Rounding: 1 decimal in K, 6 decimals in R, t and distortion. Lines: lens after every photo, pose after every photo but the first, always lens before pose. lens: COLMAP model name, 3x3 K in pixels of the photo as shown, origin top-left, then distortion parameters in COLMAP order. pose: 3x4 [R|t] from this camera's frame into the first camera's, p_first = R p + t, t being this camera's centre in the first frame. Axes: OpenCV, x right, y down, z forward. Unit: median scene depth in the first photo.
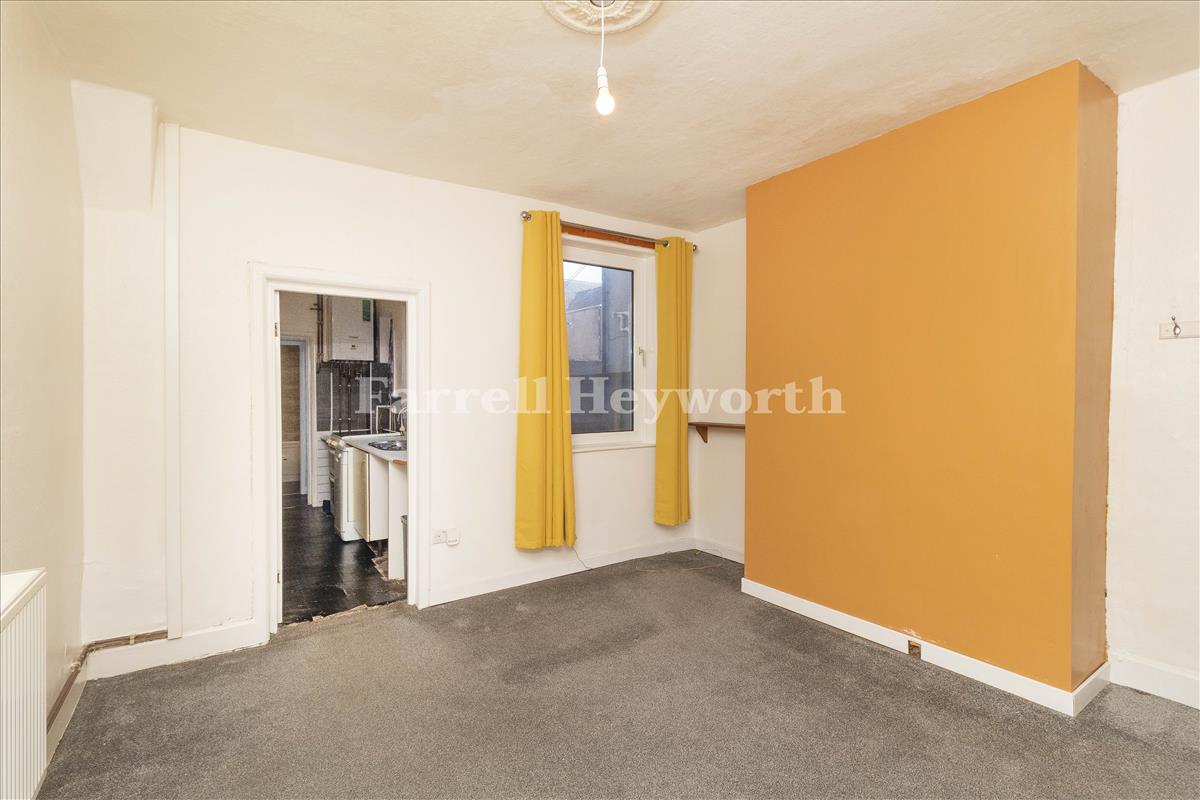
lens RADIAL K [[562.9, 0, 603.7], [0, 562.9, 401.1], [0, 0, 1]] dist [0.000849, 0.000033]
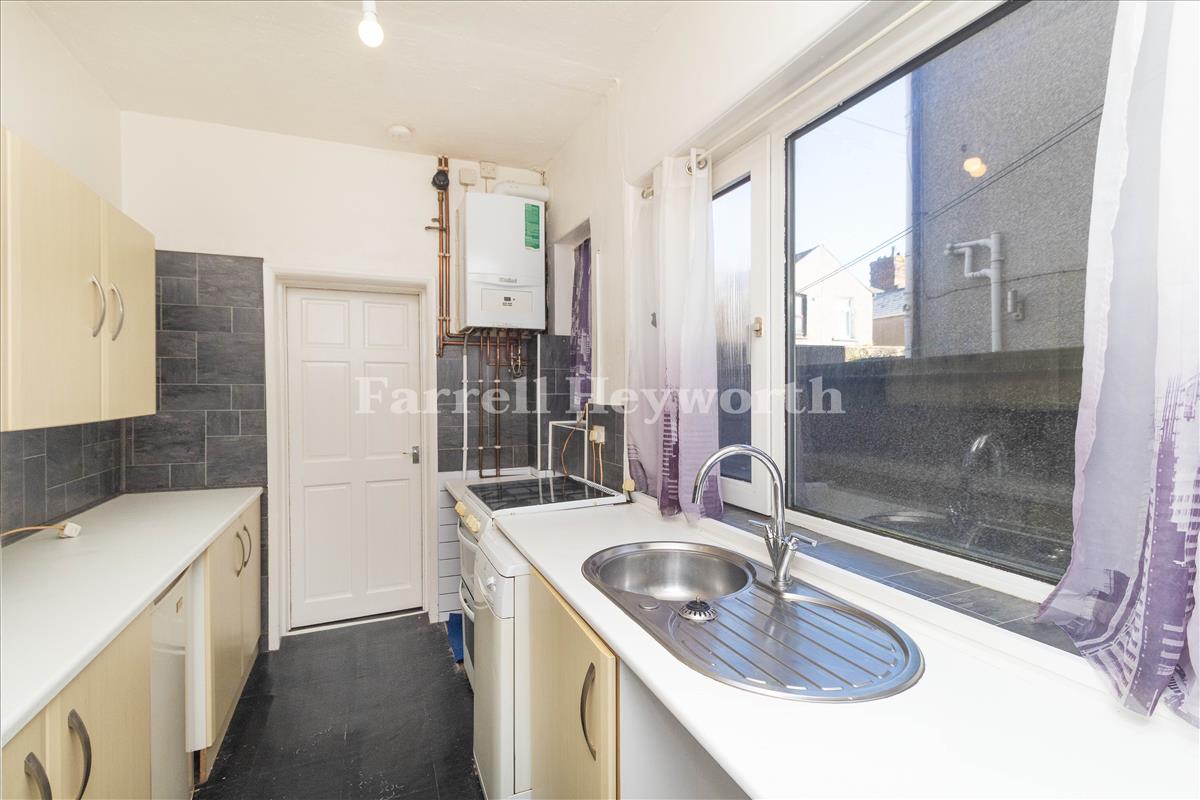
lens RADIAL K [[562.9, 0, 600.6], [0, 562.9, 399.2], [0, 0, 1]] dist [0.000849, 0.000033]
pose [[0.978281, -0.001560, -0.207276, -0.261278], [0.000402, 0.999984, -0.005630, -0.008369], [0.207281, 0.005424, 0.978266, 0.534318]]
